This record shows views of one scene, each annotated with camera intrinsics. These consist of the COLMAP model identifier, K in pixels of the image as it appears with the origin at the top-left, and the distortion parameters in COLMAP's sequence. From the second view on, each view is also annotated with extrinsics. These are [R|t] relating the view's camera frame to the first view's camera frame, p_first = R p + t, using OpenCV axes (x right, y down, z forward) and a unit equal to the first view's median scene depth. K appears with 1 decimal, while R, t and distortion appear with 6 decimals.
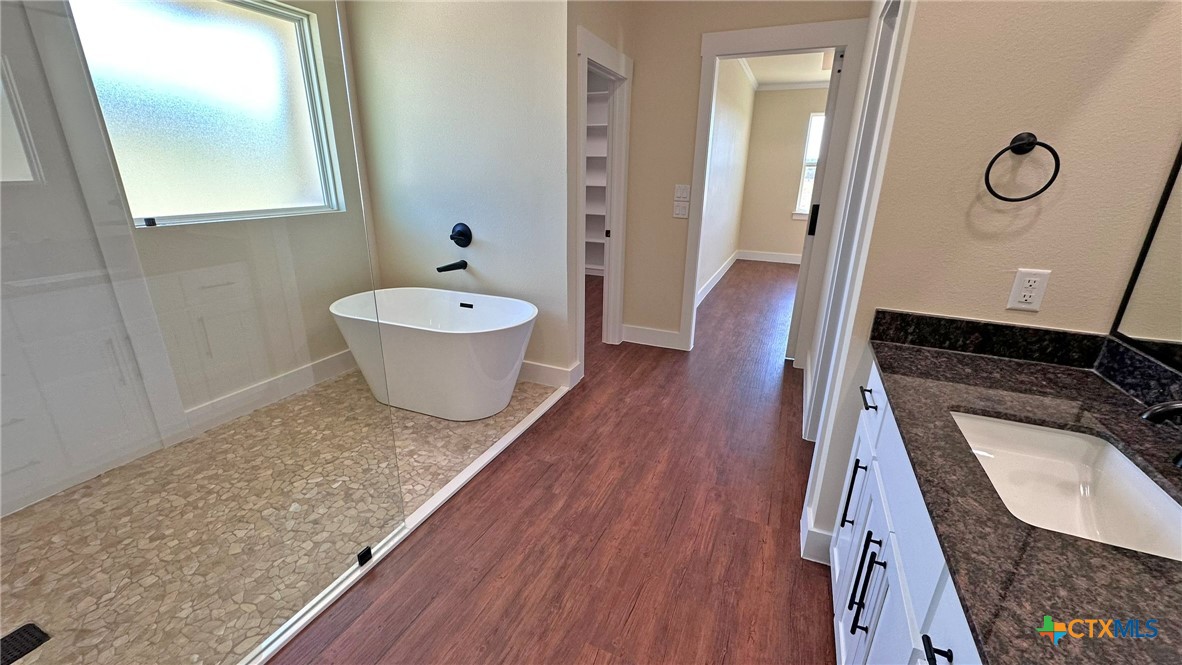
lens RADIAL K [[472.1, 0, 590.3], [0, 472.1, 332.1], [0, 0, 1]] dist [-0.002789, 0.000855]
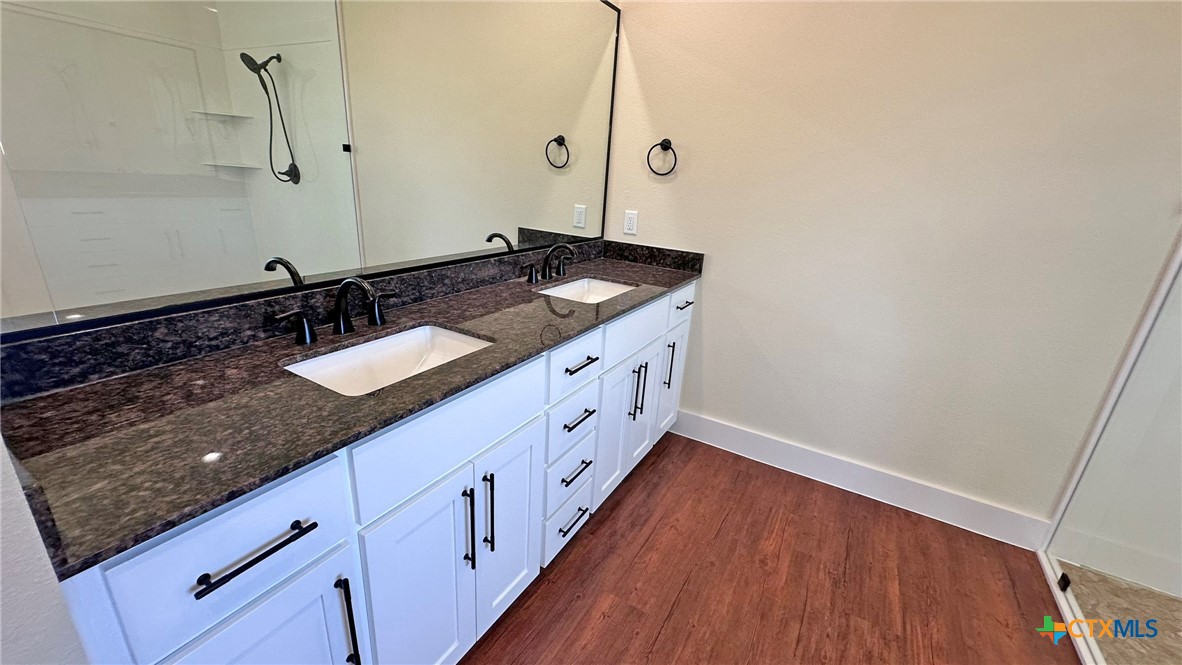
lens RADIAL K [[468.3, 0, 591.9], [0, 468.3, 328.9], [0, 0, 1]] dist [-0.000160, -0.000134]
pose [[-0.989029, -0.113964, 0.093988, 0.133053], [-0.033694, 0.793519, 0.607612, -0.222863], [-0.143827, 0.597779, -0.788653, 0.733045]]
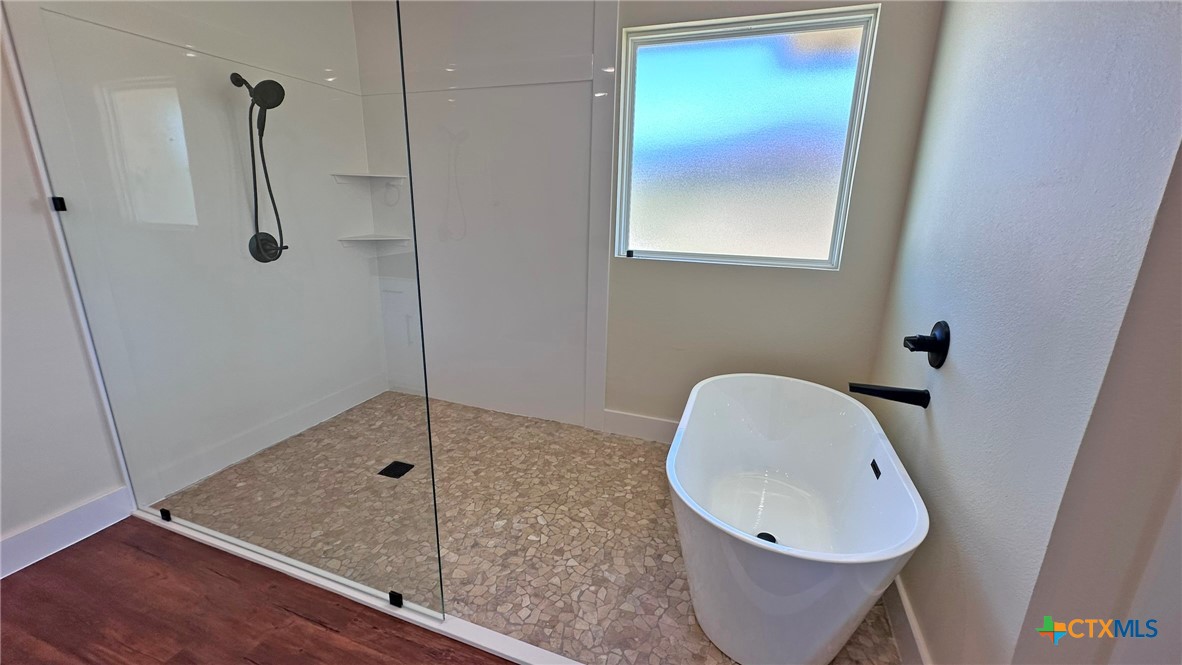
lens RADIAL K [[472.1, 0, 590.3], [0, 472.1, 332.1], [0, 0, 1]] dist [-0.002789, 0.000855]
pose [[0.065699, 0.251414, -0.965647, 0.256463], [-0.342718, 0.914554, 0.214794, -0.275514], [0.937138, 0.316833, 0.146249, 0.801867]]
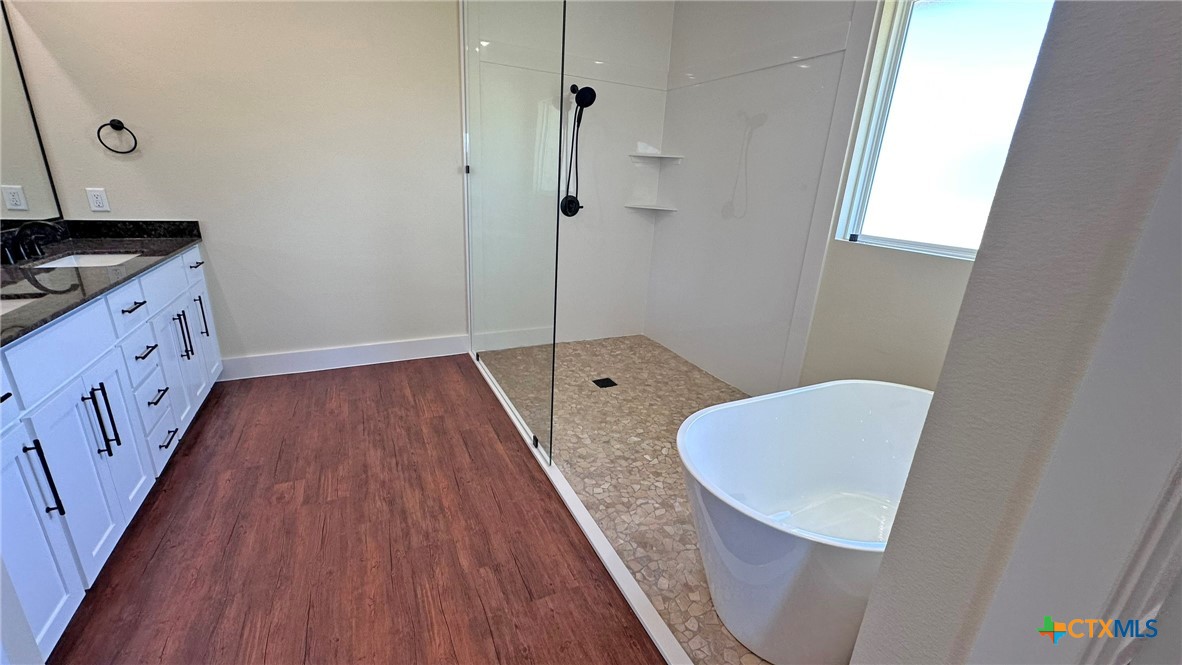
lens RADIAL K [[472.1, 0, 590.3], [0, 472.1, 332.1], [0, 0, 1]] dist [-0.002789, 0.000855]
pose [[-0.645854, 0.189525, -0.739563, 0.298947], [-0.305723, 0.823435, 0.478004, -0.389371], [0.699576, 0.534822, -0.473877, 1.215557]]
